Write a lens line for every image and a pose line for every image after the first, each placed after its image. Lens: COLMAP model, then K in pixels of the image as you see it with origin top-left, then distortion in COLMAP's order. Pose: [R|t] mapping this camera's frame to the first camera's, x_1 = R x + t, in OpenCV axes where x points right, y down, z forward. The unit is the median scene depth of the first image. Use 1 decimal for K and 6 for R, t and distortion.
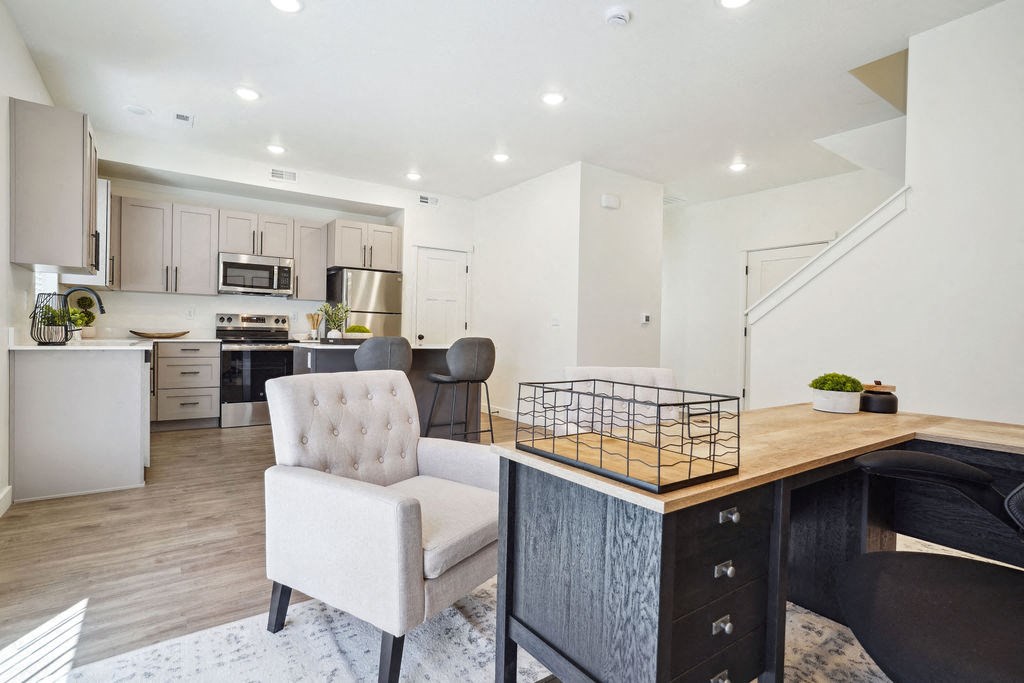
lens RADIAL K [[494.9, 0, 481.9], [0, 494.9, 343.6], [0, 0, 1]] dist [0.017417, 0.000232]
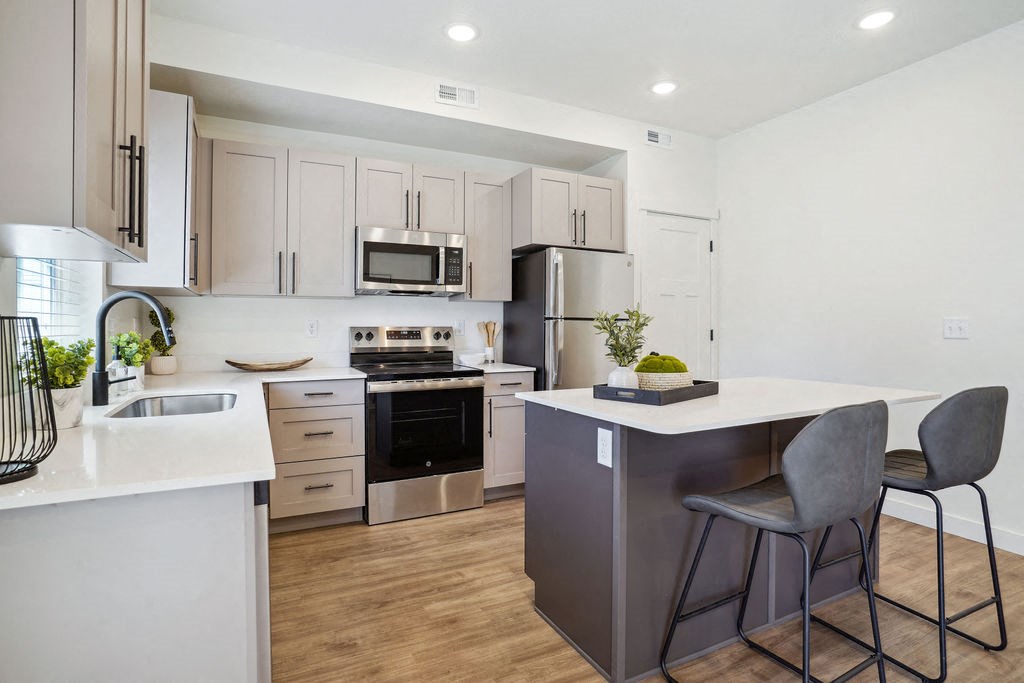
lens RADIAL K [[528.9, 0, 504.8], [0, 528.9, 335.1], [0, 0, 1]] dist [-0.025326, 0.000605]
pose [[0.992487, -0.014778, -0.121452, -0.261403], [0.013768, 0.999863, -0.009154, -0.041318], [0.121571, 0.007414, 0.992555, 0.369106]]
